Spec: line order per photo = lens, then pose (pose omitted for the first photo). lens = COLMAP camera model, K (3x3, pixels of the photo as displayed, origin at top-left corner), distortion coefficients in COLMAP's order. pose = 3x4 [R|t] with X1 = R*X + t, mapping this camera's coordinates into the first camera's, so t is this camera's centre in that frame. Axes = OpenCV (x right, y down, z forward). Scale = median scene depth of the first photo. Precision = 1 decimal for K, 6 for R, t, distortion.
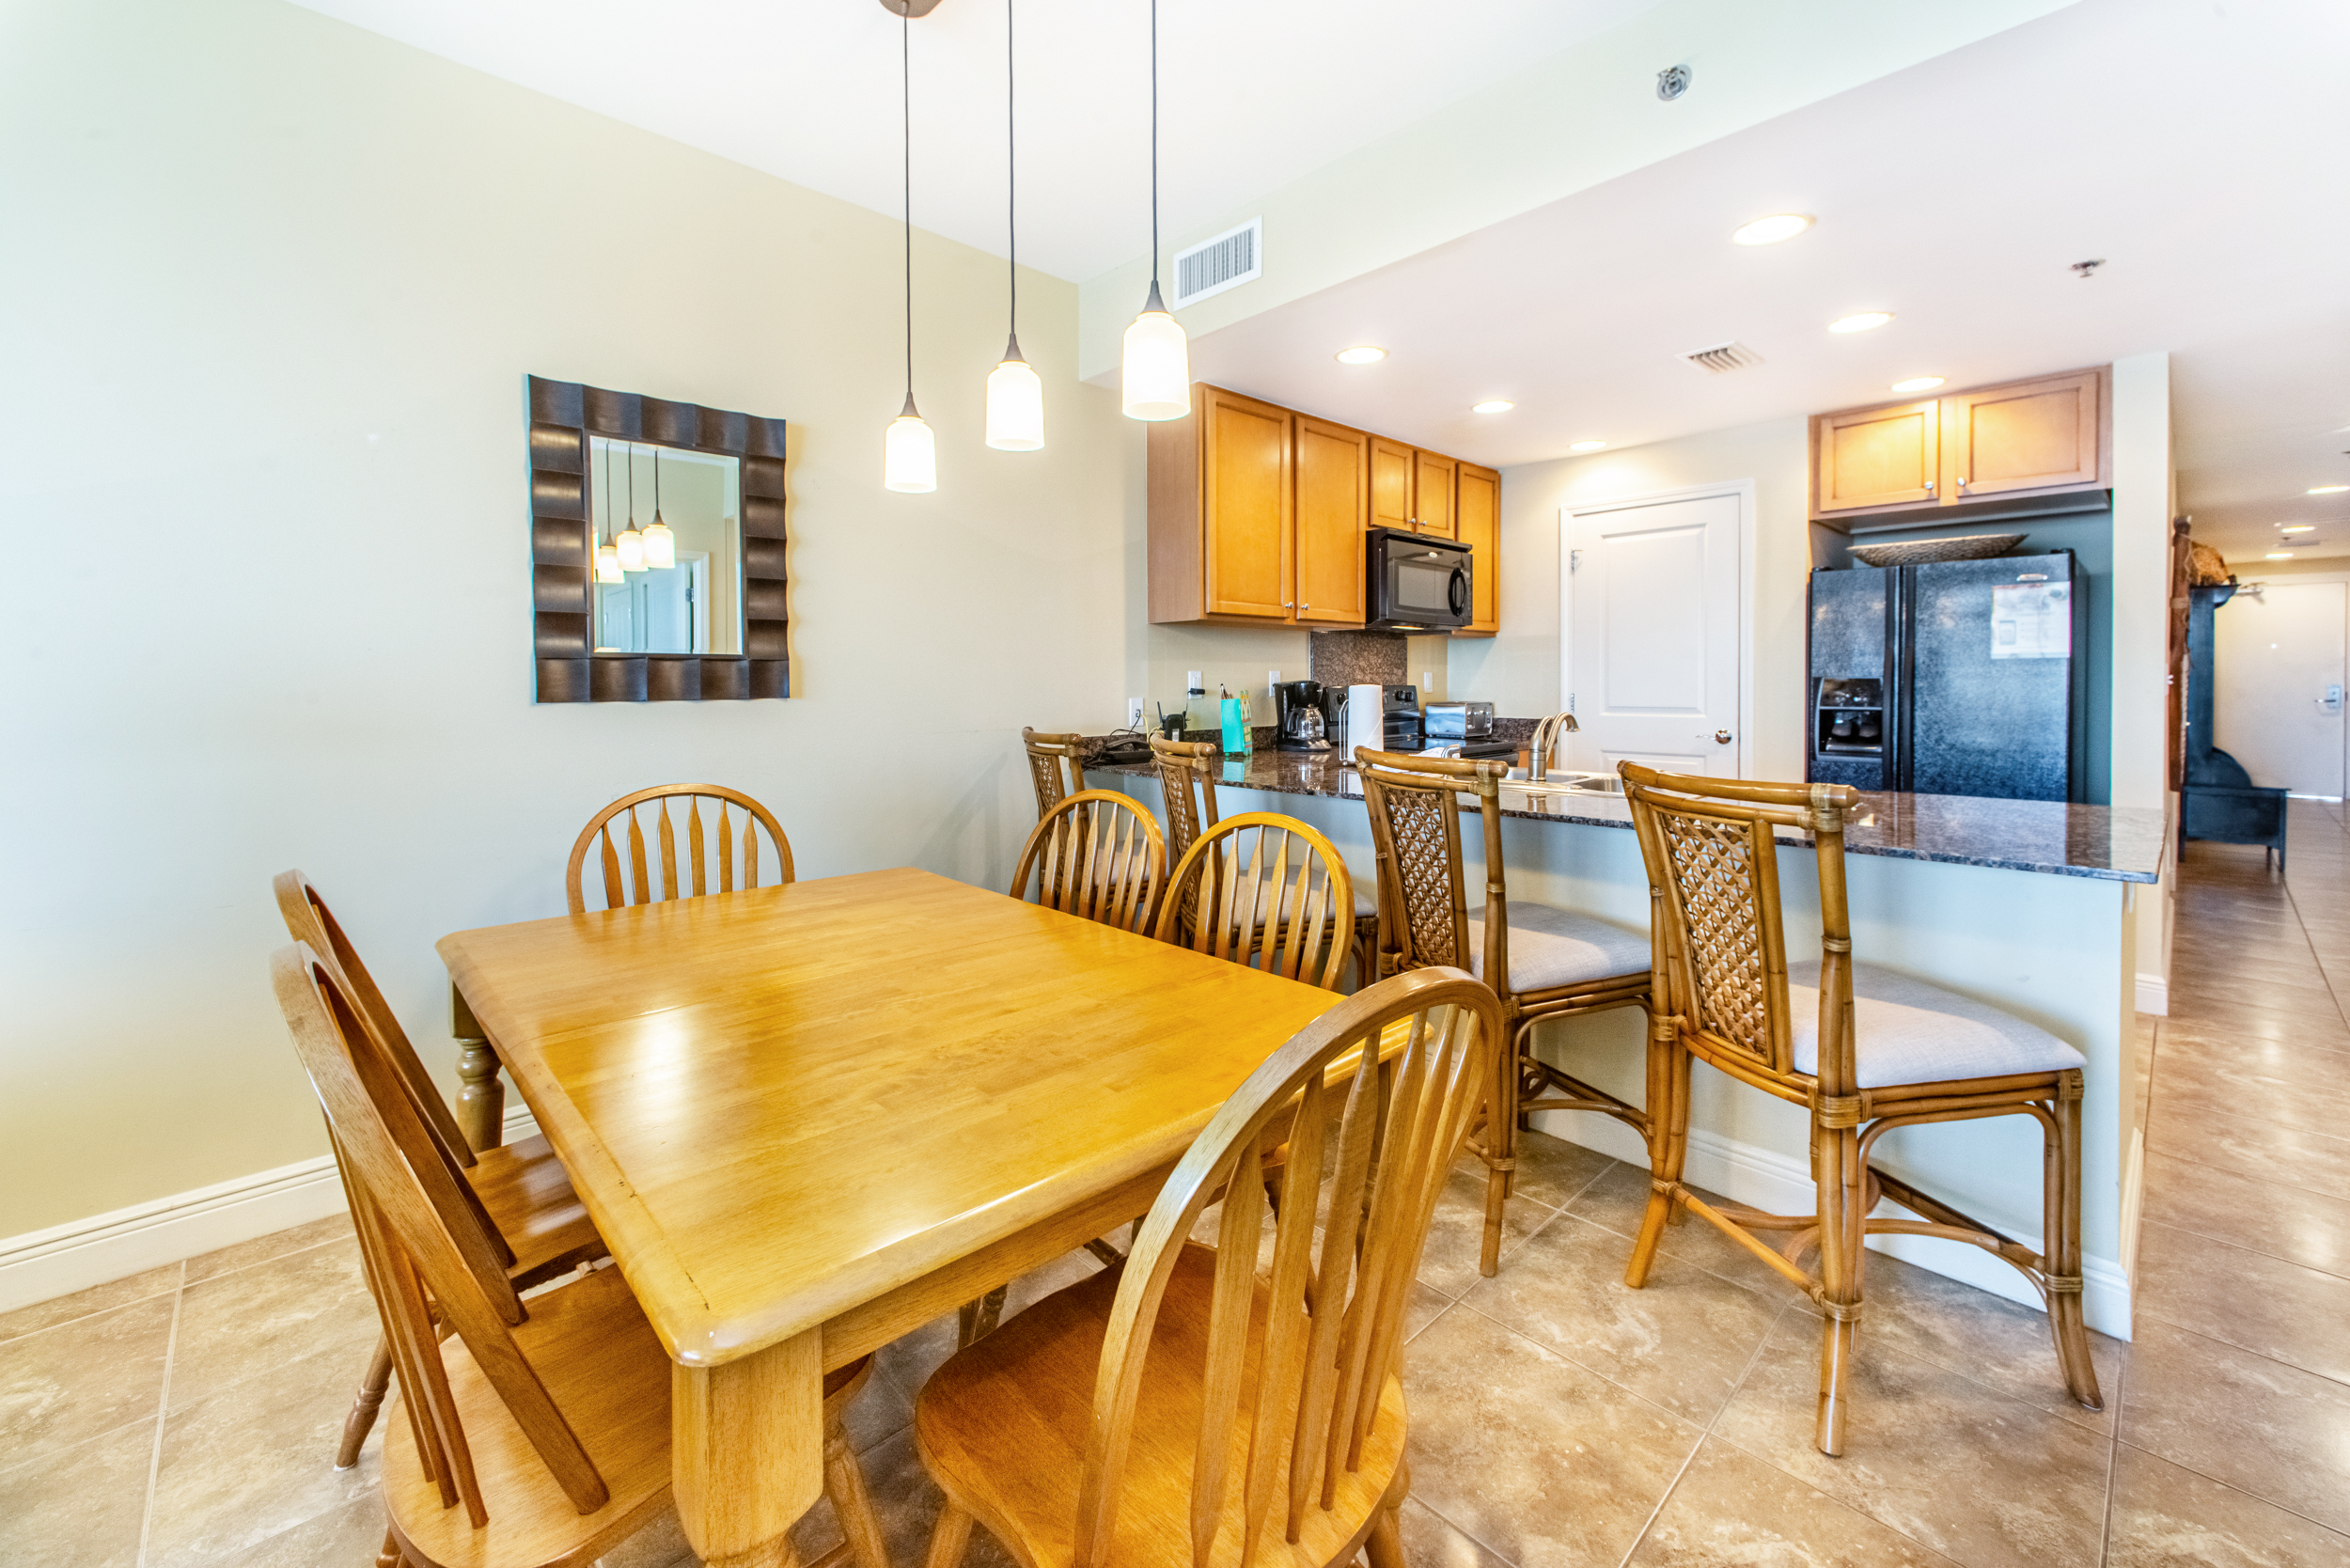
lens RADIAL K [[948.3, 0, 1187.3], [0, 948.3, 813.6], [0, 0, 1]] dist [0.002307, 0.000081]
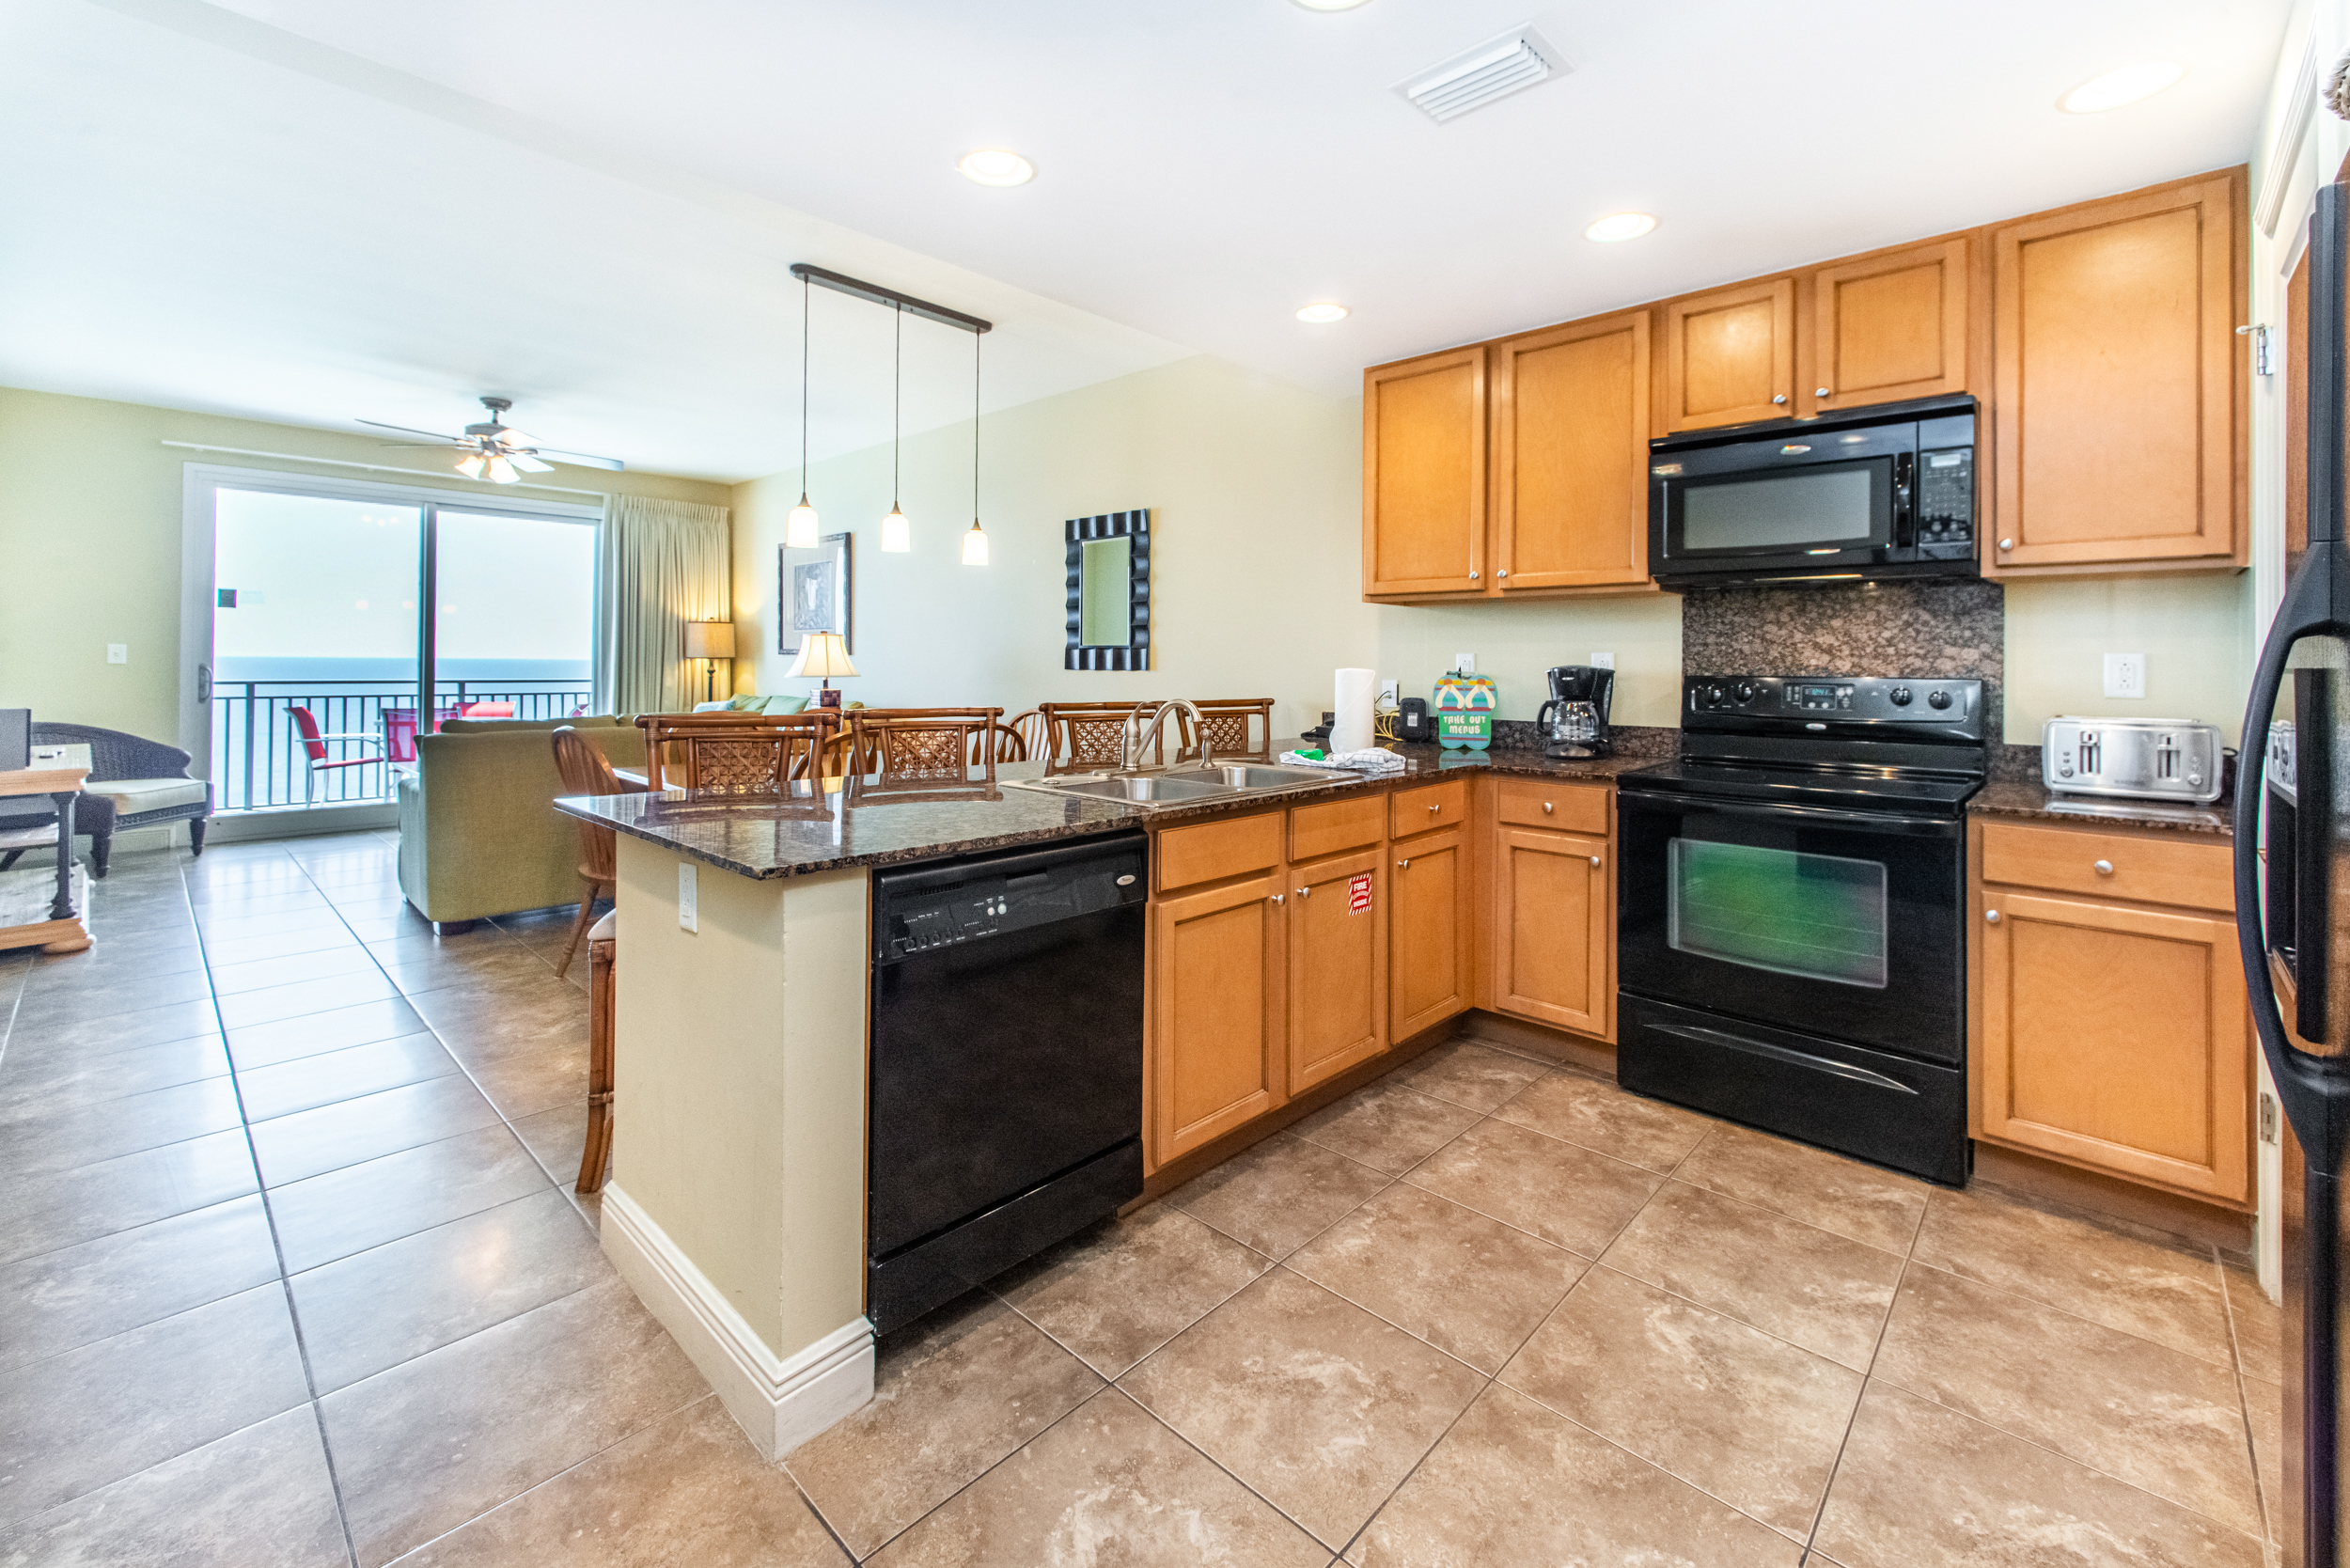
lens RADIAL K [[972.2, 0, 1154.5], [0, 972.2, 794.1], [0, 0, 1]] dist [0.000151, -0.000015]
pose [[0.029774, 0.139451, -0.989781, 1.009109], [-0.150031, 0.979626, 0.133507, -0.104035], [0.988233, 0.144522, 0.050090, 0.723885]]
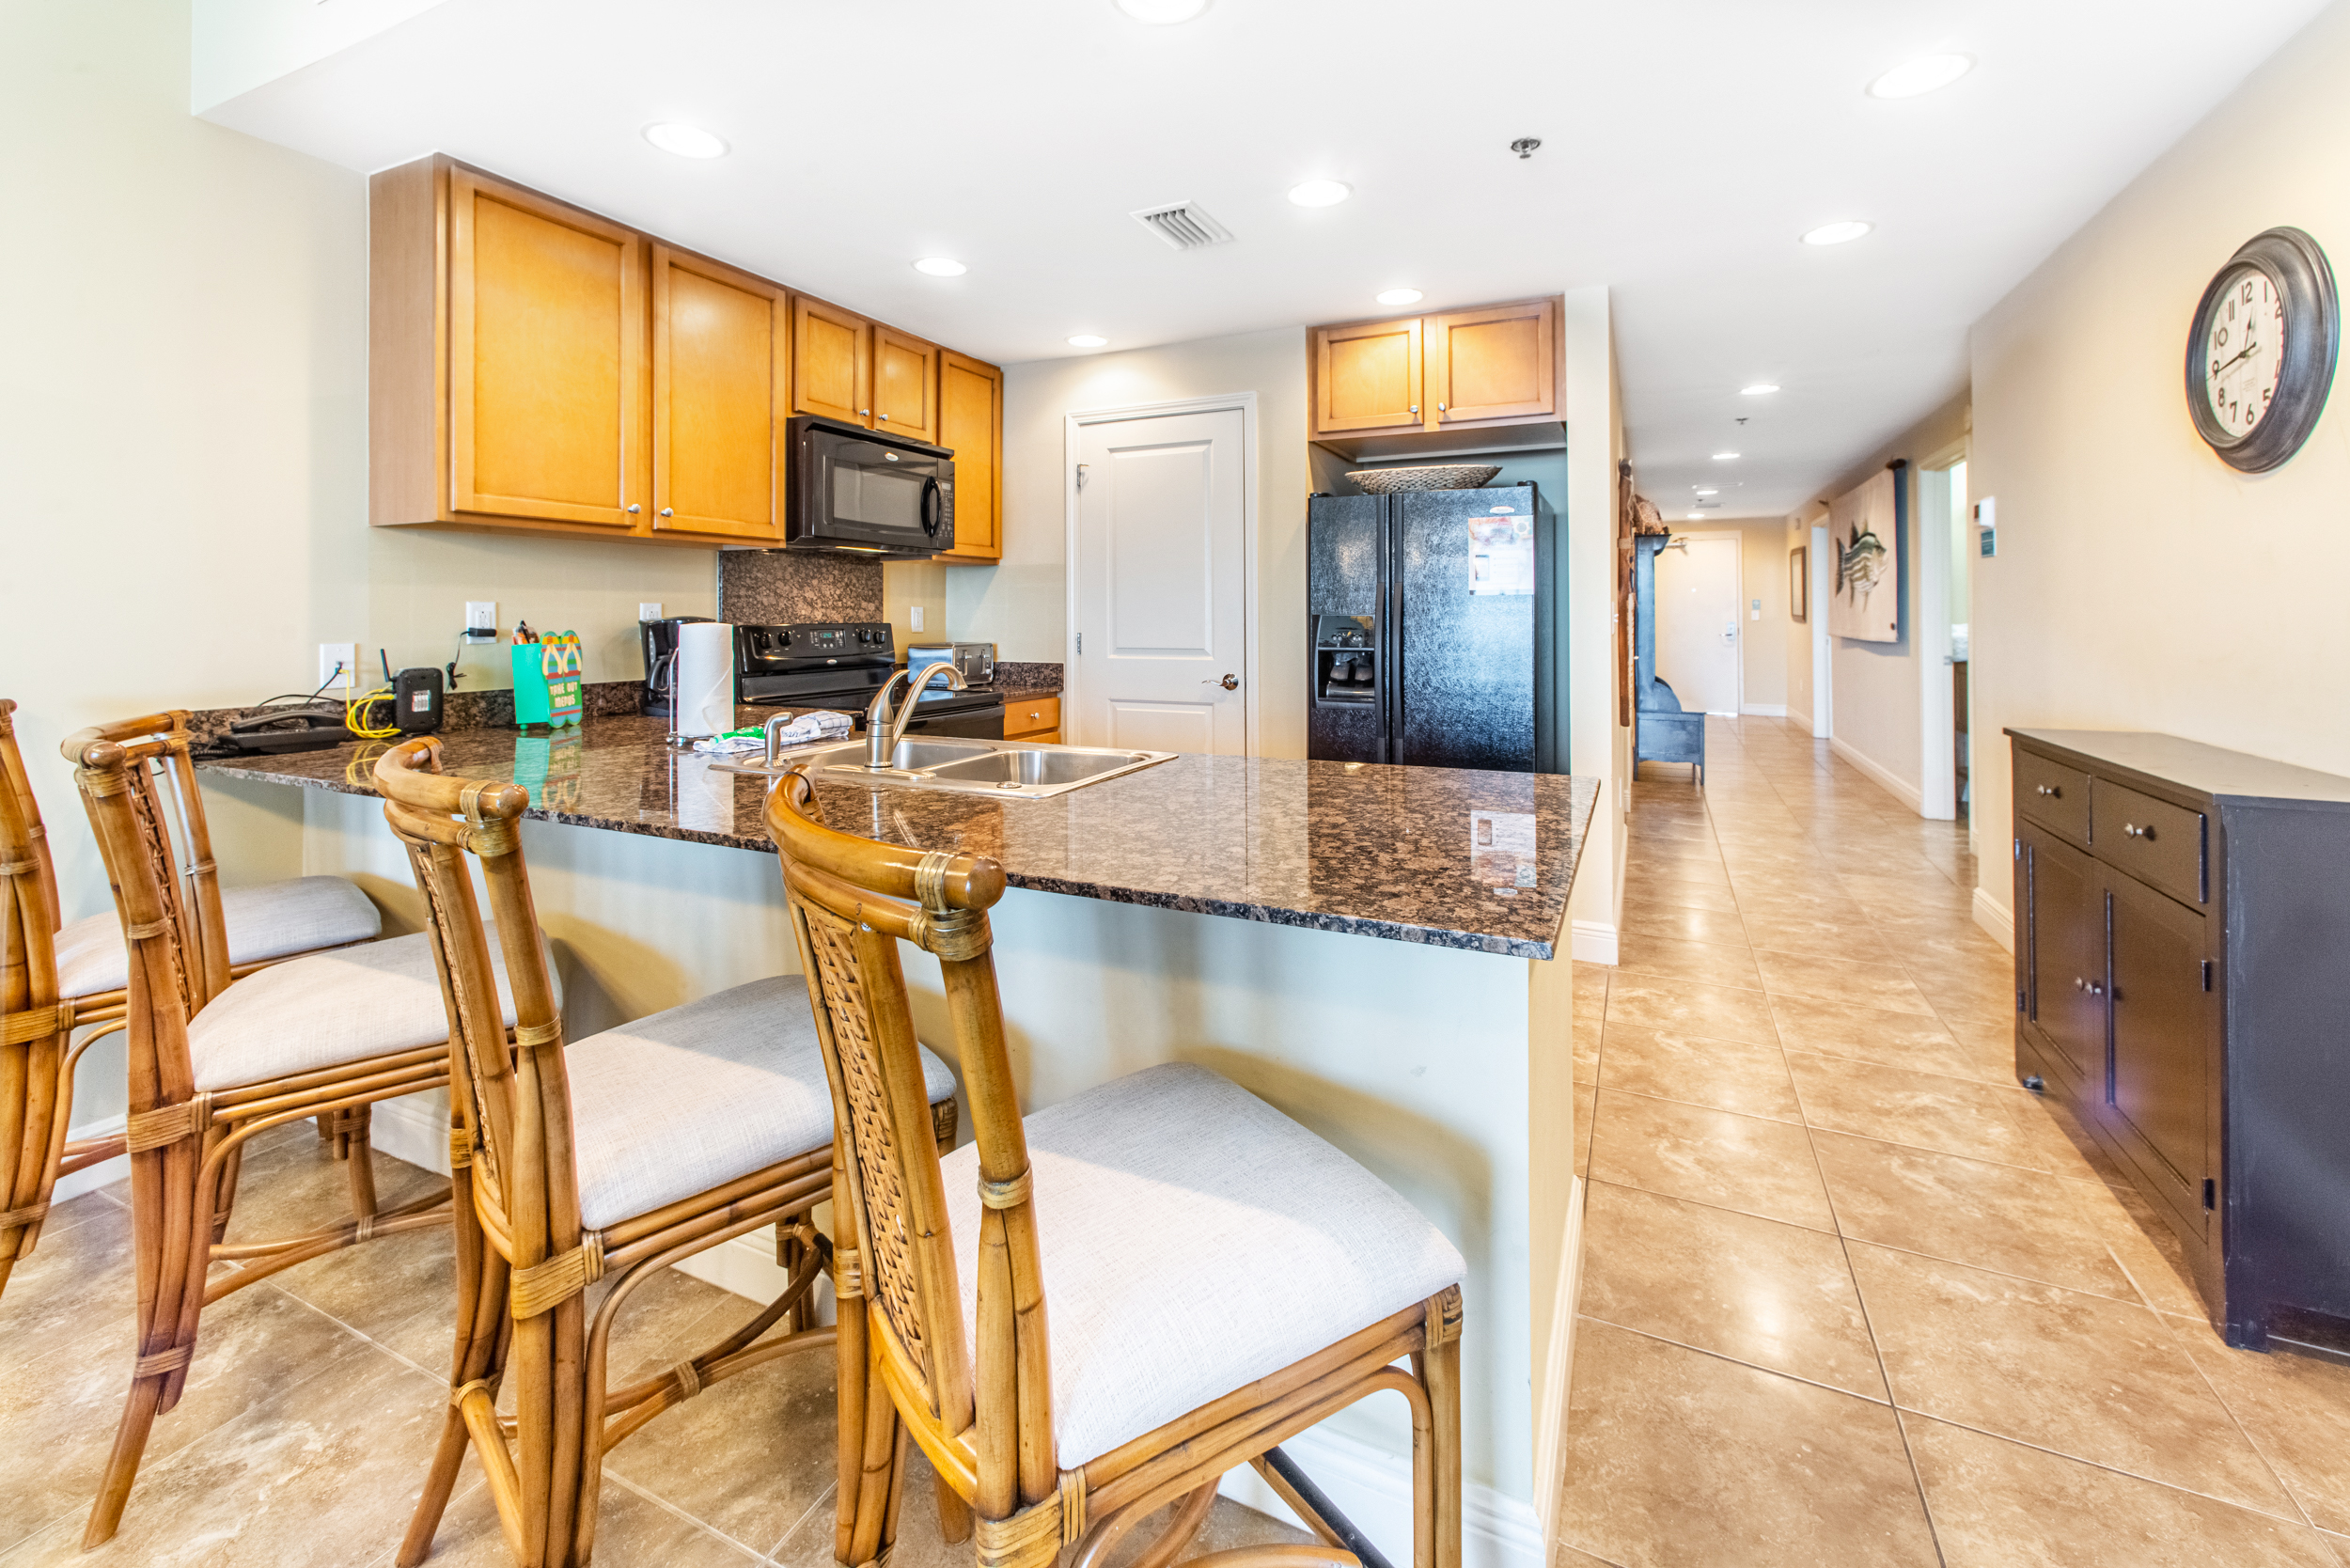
lens RADIAL K [[972.2, 0, 1154.5], [0, 972.2, 794.1], [0, 0, 1]] dist [0.000151, -0.000015]
pose [[0.940504, -0.058493, 0.334709, 0.200843], [0.044682, 0.997808, 0.048823, -0.025133], [-0.336831, -0.030963, 0.941056, 0.175359]]
